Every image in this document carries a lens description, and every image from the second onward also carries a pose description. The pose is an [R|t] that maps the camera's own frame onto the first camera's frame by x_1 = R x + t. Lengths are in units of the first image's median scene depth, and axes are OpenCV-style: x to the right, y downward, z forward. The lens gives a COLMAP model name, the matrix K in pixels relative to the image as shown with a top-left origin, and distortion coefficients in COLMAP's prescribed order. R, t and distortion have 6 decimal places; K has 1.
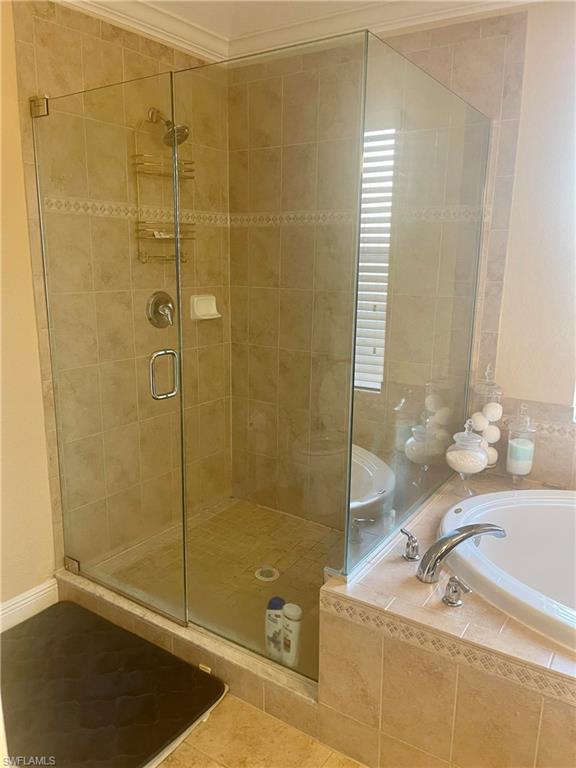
lens RADIAL K [[579.7, 0, 282.6], [0, 579.7, 384.2], [0, 0, 1]] dist [0.090348, -0.140975]
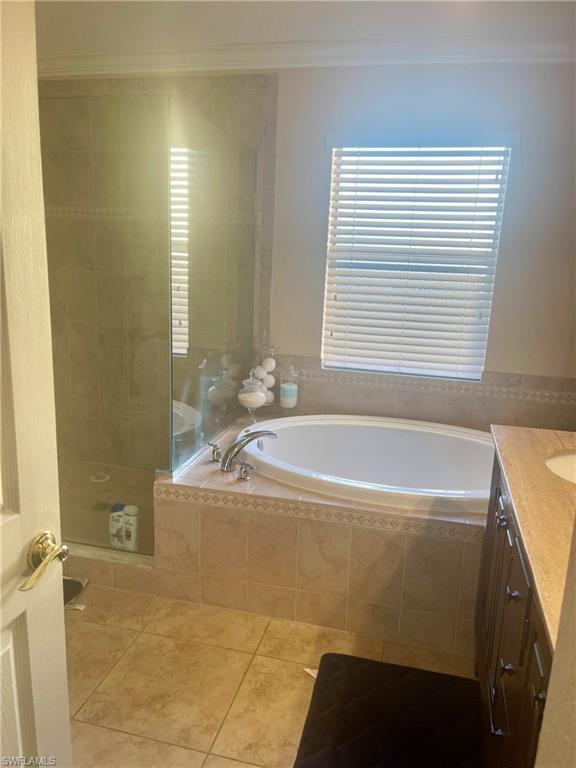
lens RADIAL K [[579.7, 0, 282.6], [0, 579.7, 384.2], [0, 0, 1]] dist [0.090348, -0.140975]
pose [[0.940256, -0.049694, 0.336821, -0.085059], [0.045341, 0.998755, 0.020783, 0.077165], [-0.337435, -0.004270, 0.941339, -0.344174]]
